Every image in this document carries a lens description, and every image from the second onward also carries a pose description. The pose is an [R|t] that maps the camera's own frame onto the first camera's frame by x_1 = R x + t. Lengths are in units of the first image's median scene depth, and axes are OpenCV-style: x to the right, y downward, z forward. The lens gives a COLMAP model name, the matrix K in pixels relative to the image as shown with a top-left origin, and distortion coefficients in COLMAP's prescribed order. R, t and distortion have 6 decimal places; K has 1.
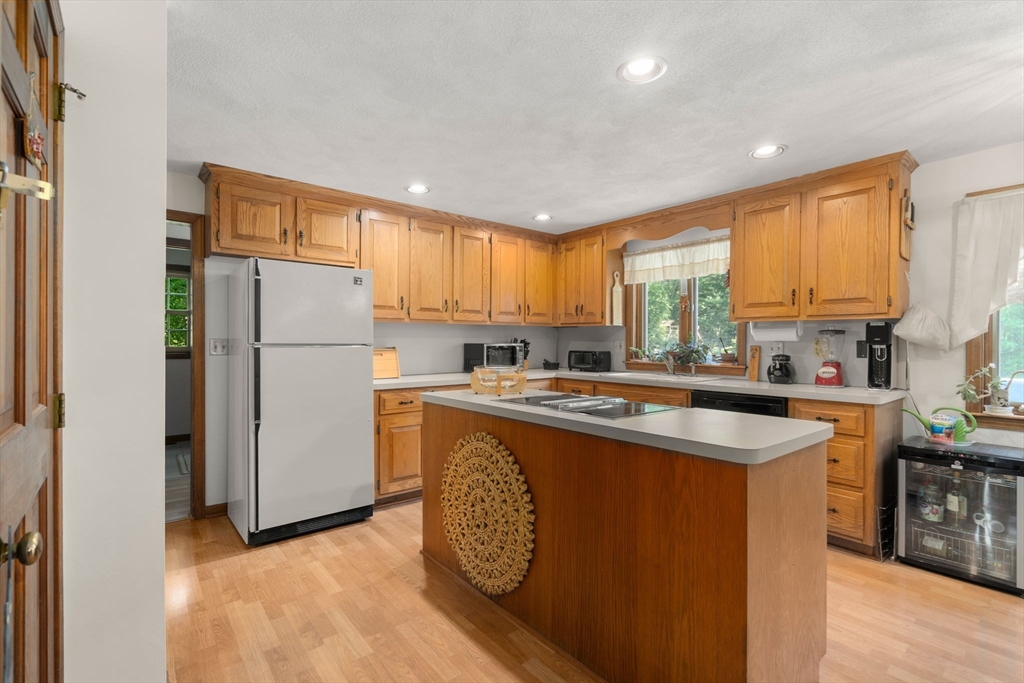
lens RADIAL K [[465.8, 0, 509.8], [0, 465.8, 343.8], [0, 0, 1]] dist [-0.003026, 0.000232]
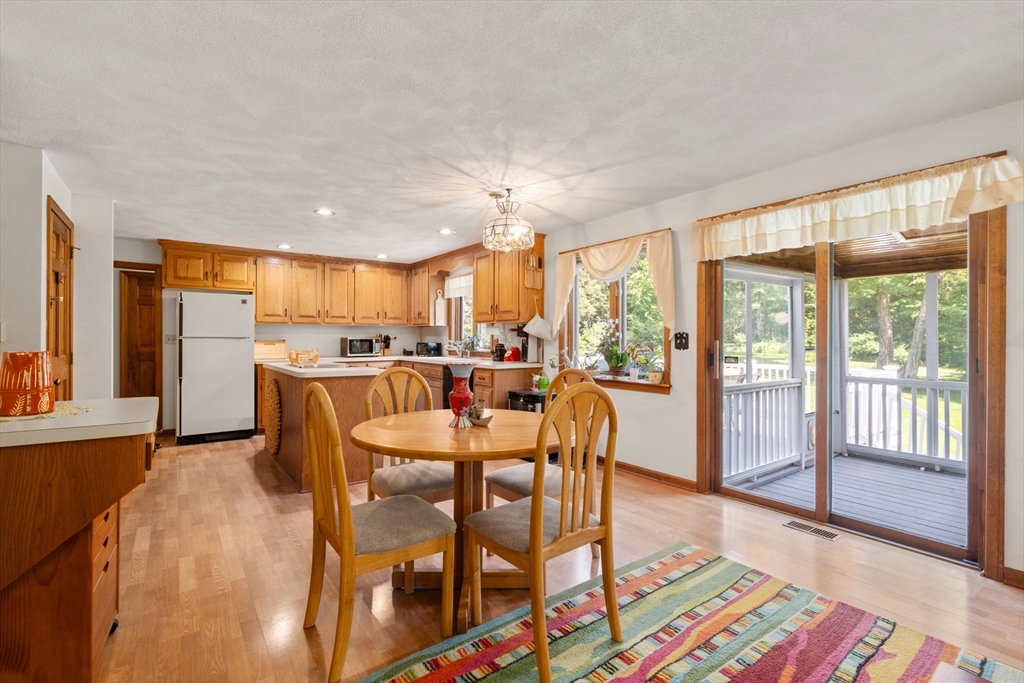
lens RADIAL K [[465.8, 0, 511.9], [0, 465.8, 338.0], [0, 0, 1]] dist [-0.003026, 0.000232]
pose [[0.998633, -0.001862, -0.052240, 0.696387], [0.001532, 0.999979, -0.006347, 0.013875], [0.052251, 0.006259, 0.998614, -0.633075]]
